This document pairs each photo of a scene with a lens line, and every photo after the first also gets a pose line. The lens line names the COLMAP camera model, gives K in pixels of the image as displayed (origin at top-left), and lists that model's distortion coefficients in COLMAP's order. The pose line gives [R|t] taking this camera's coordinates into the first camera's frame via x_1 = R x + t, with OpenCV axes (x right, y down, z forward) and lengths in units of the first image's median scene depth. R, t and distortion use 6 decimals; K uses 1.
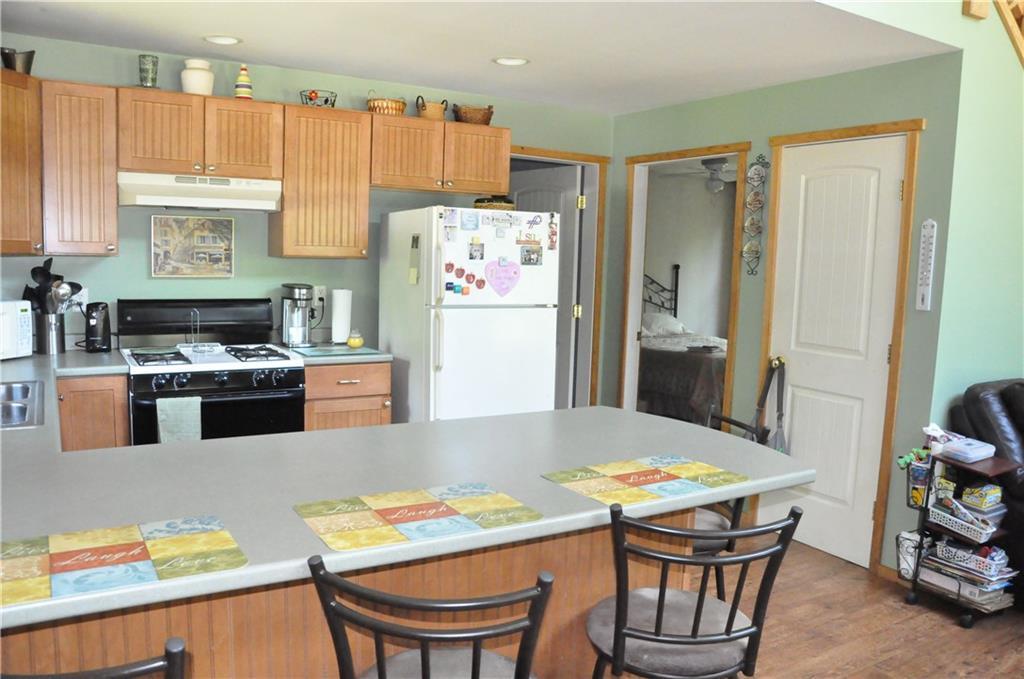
lens RADIAL K [[811.4, 0, 511.8], [0, 811.4, 336.7], [0, 0, 1]] dist [-0.045248, 0.004134]
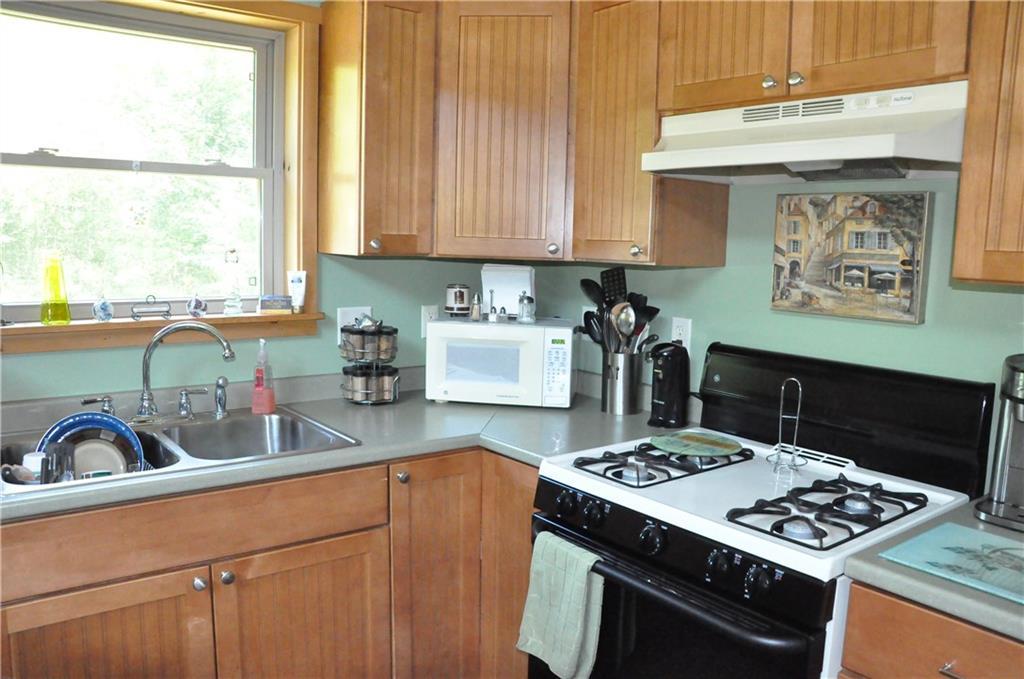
lens RADIAL K [[811.4, 0, 511.4], [0, 811.4, 333.4], [0, 0, 1]] dist [-0.045248, 0.004134]
pose [[0.132538, 0.096367, -0.986482, 0.063509], [-0.128377, 0.988548, 0.079321, -0.078356], [0.982829, 0.116128, 0.143392, 0.747846]]
